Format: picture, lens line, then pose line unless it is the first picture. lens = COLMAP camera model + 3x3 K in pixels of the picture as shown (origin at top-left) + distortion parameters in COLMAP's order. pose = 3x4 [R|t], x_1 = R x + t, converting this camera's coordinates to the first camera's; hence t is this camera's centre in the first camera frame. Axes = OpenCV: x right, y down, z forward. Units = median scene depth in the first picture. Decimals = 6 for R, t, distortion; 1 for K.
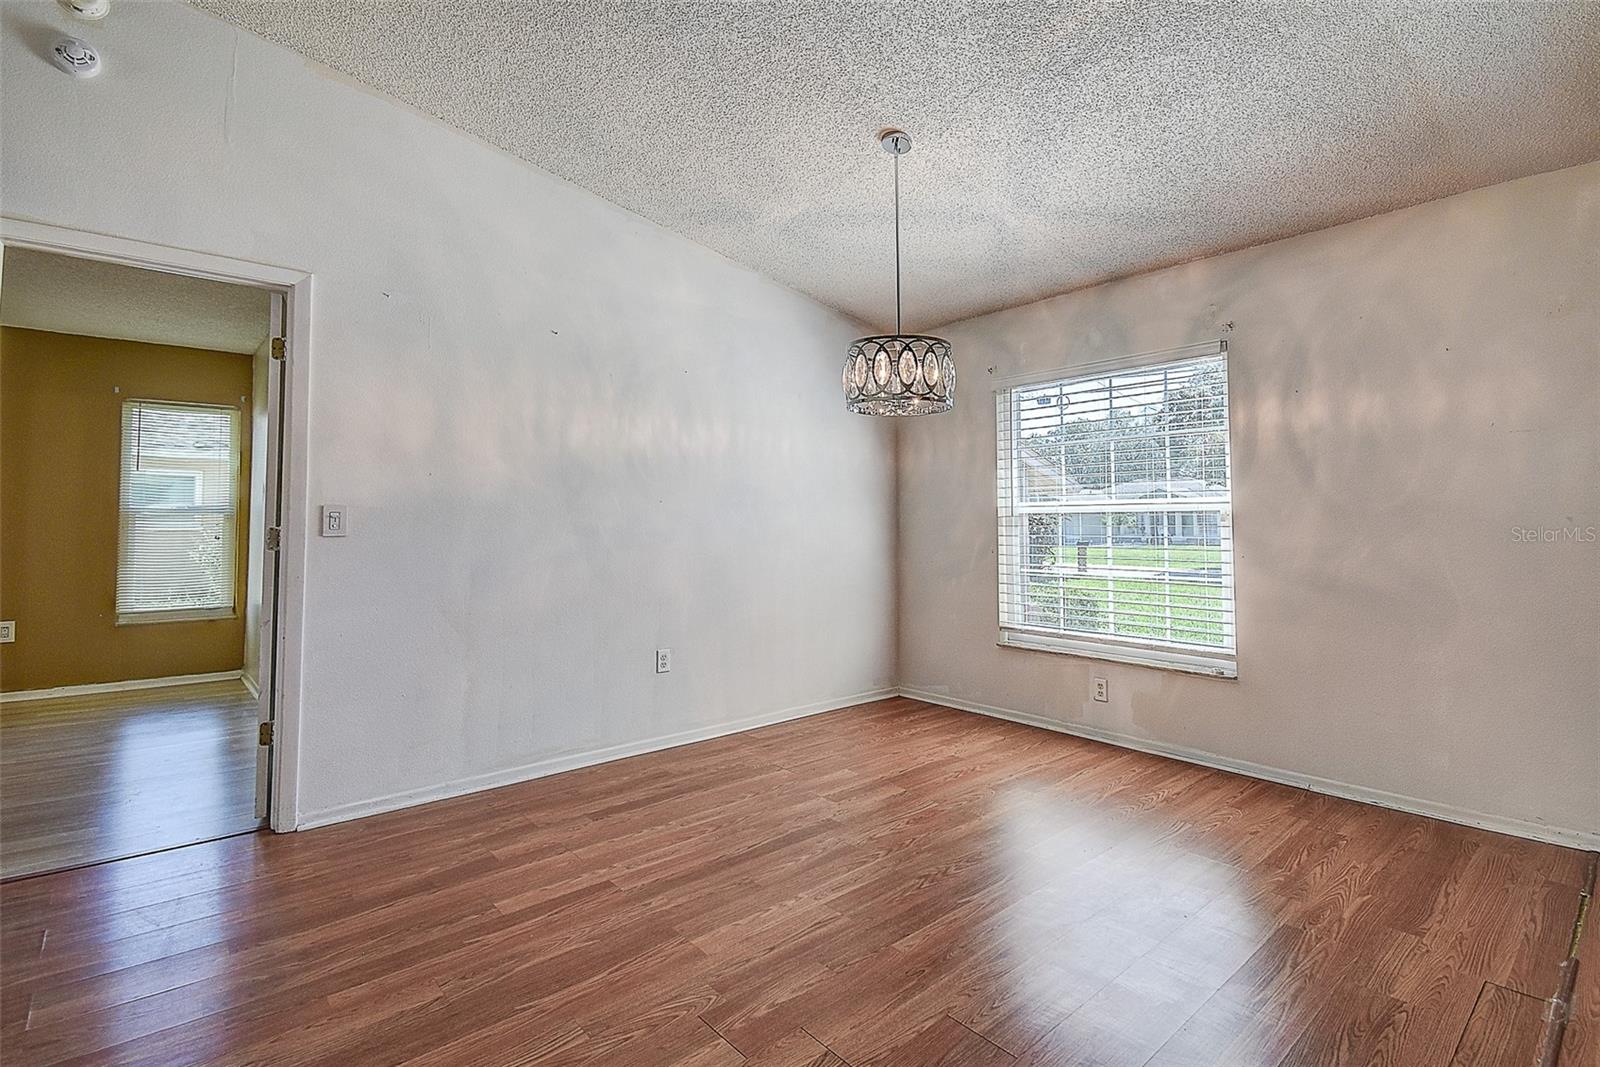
lens RADIAL K [[758.9, 0, 846.5], [0, 758.9, 494.8], [0, 0, 1]] dist [0.001127, 0.000056]
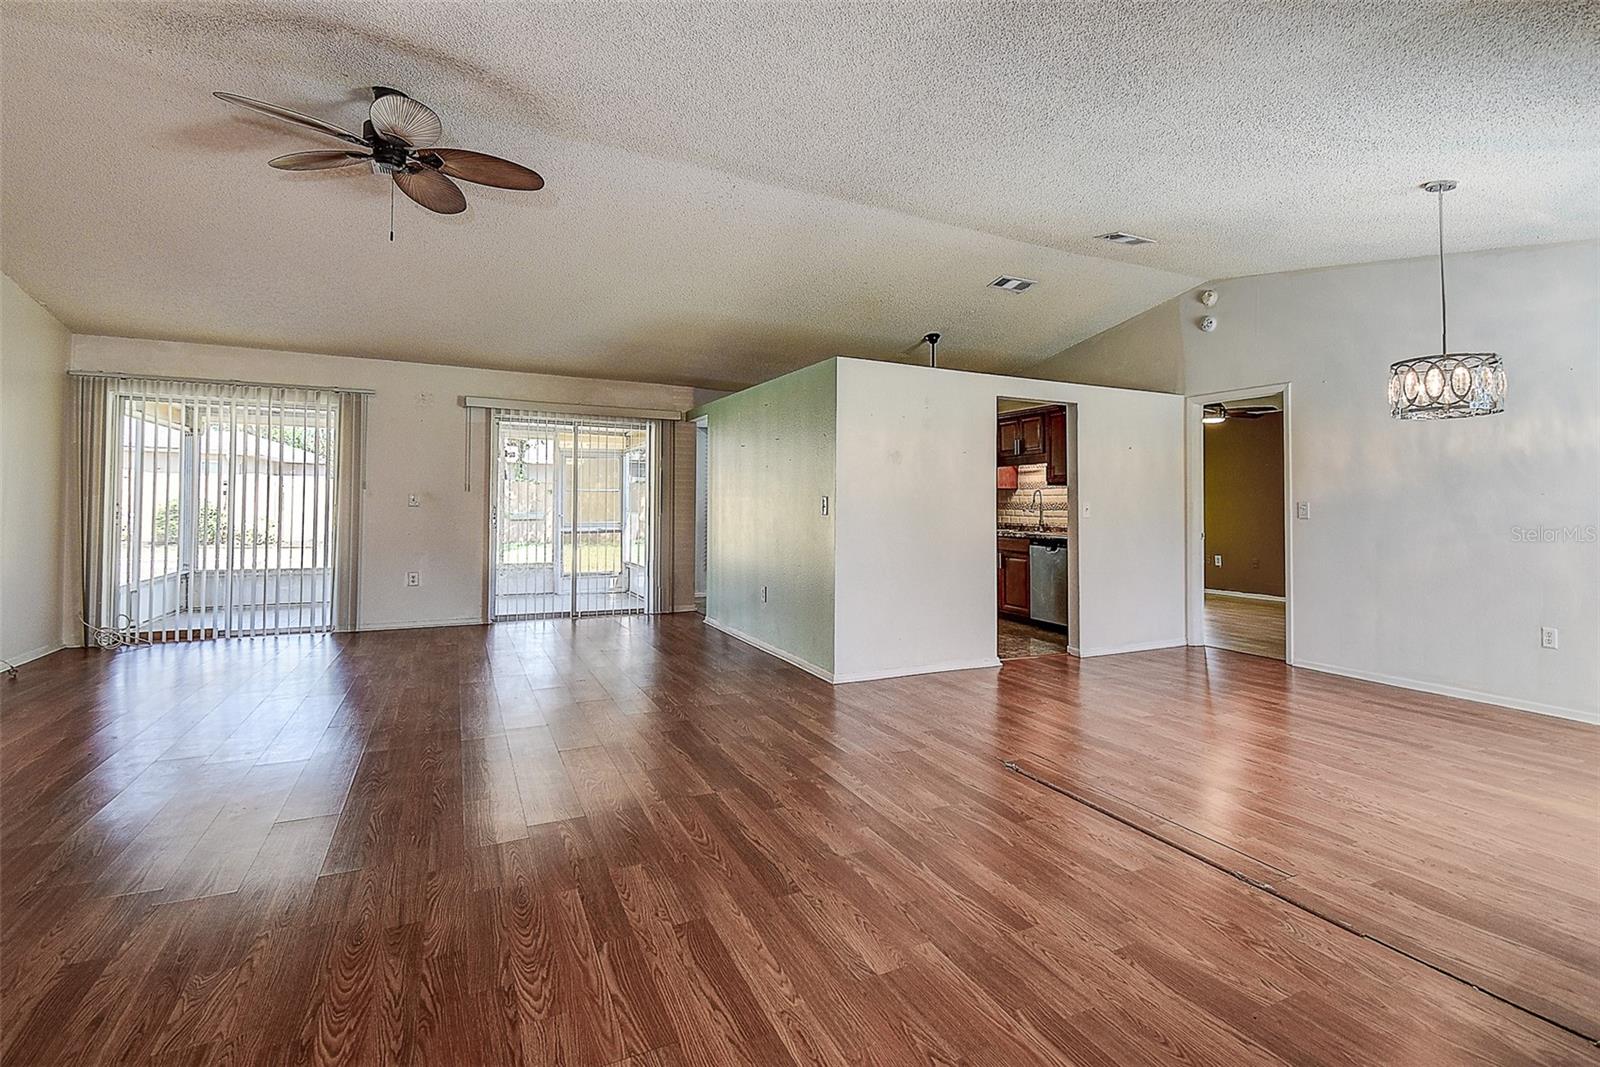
lens RADIAL K [[758.9, 0, 846.5], [0, 758.9, 494.8], [0, 0, 1]] dist [0.001127, 0.000056]
pose [[-0.250983, -0.021801, -0.967746, 1.606106], [0.032242, 0.999003, -0.030867, 0.018912], [0.967454, -0.038949, -0.250030, 0.439862]]
